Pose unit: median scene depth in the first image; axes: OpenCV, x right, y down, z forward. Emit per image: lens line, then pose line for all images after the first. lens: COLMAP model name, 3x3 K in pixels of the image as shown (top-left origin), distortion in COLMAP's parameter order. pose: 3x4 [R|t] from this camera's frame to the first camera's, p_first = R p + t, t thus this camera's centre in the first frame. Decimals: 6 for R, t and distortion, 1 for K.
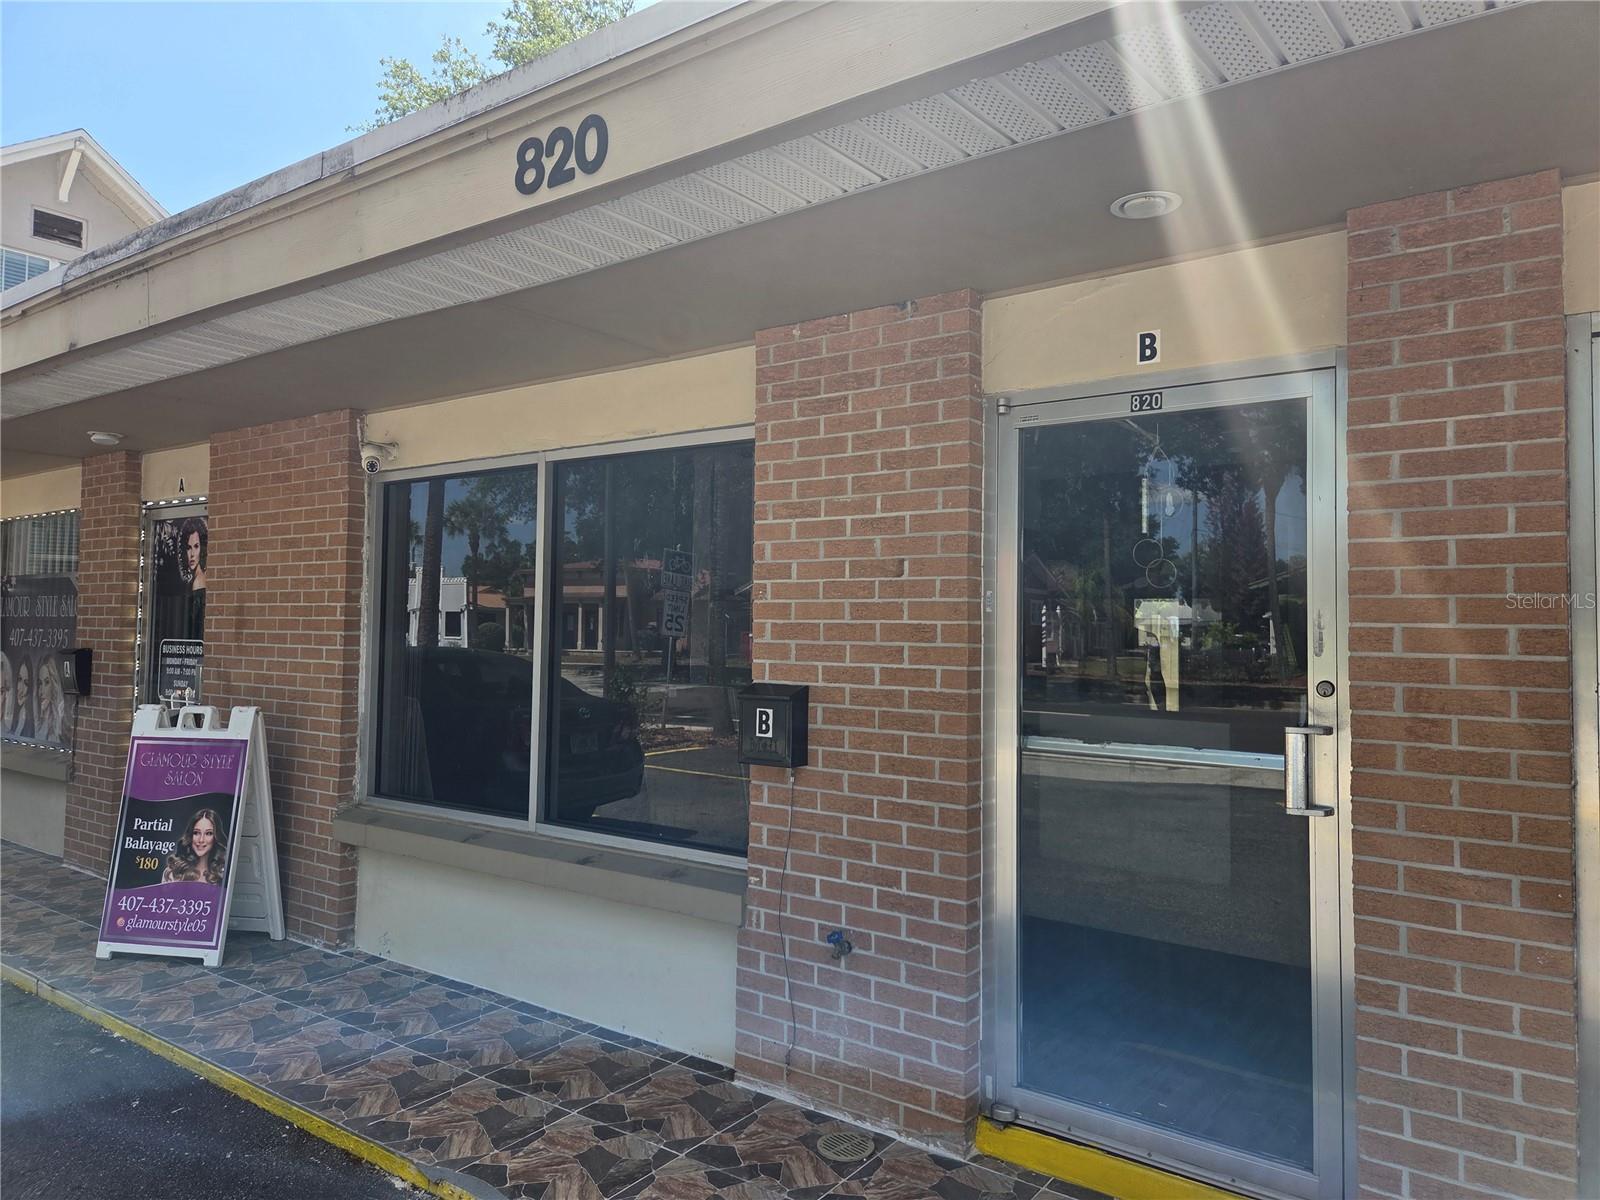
lens RADIAL K [[1030.2, 0, 802.9], [0, 1030.2, 589.5], [0, 0, 1]] dist [0.050761, -0.041378]
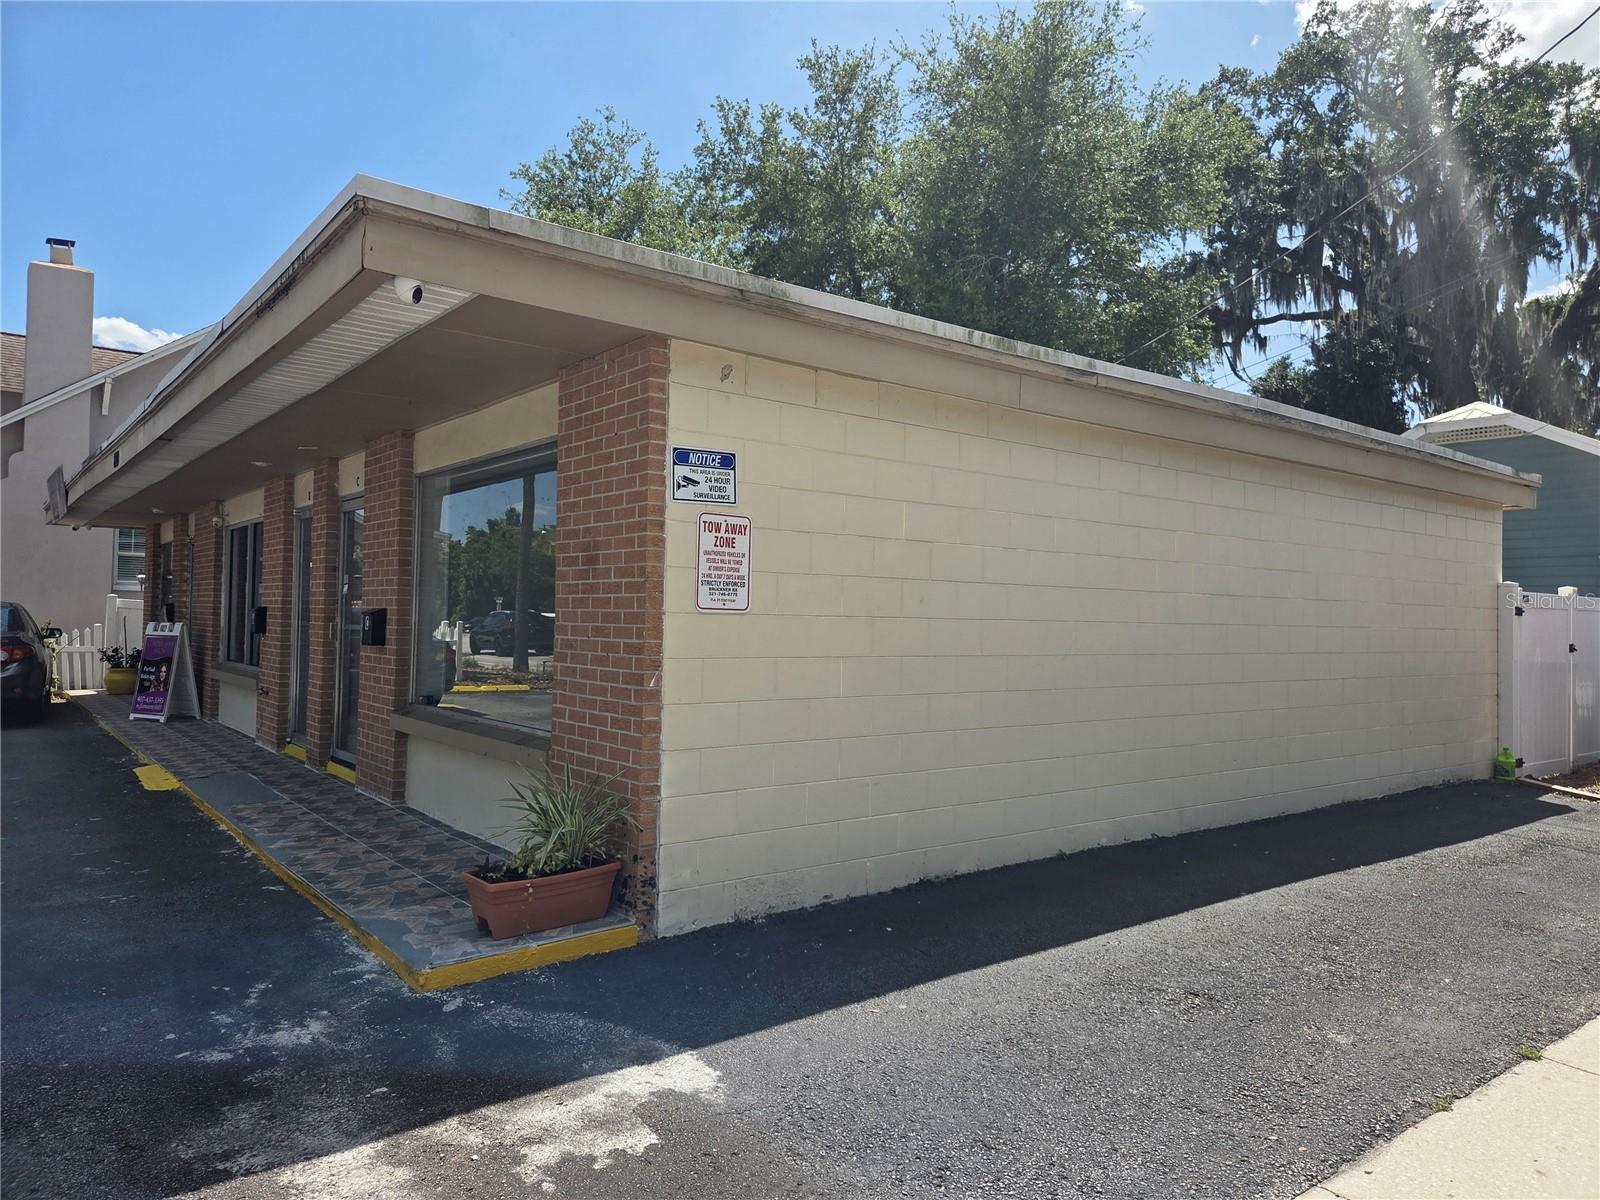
lens RADIAL K [[1081.2, 0, 827.6], [0, 1081.2, 595.1], [0, 0, 1]] dist [0.053162, -0.045843]
pose [[0.962181, -0.003315, -0.272391, 1.619791], [0.008719, 0.999788, 0.018632, 0.011793], [0.272271, -0.020302, 0.962006, -1.058913]]
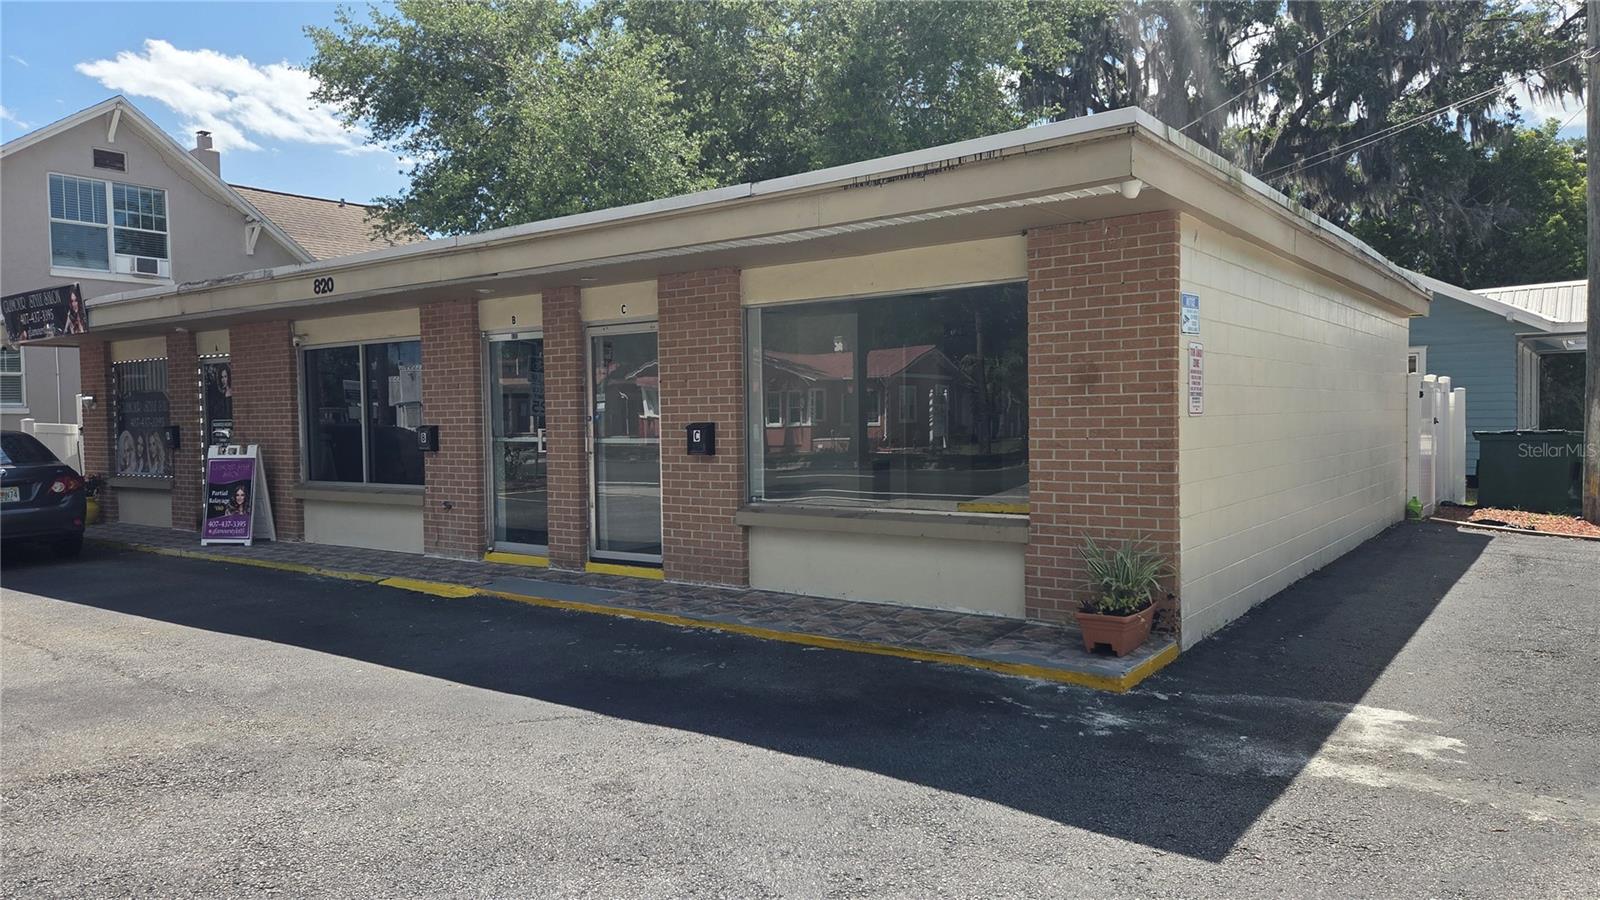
lens RADIAL K [[1070.6, 0, 800.0], [0, 1070.6, 450.0], [0, 0, 1]] dist [0.065887, -0.052117]
pose [[0.999305, -0.030095, -0.022006, 0.787177], [0.031709, 0.996521, 0.077076, -0.030699], [0.019609, -0.077721, 0.996782, -1.484102]]
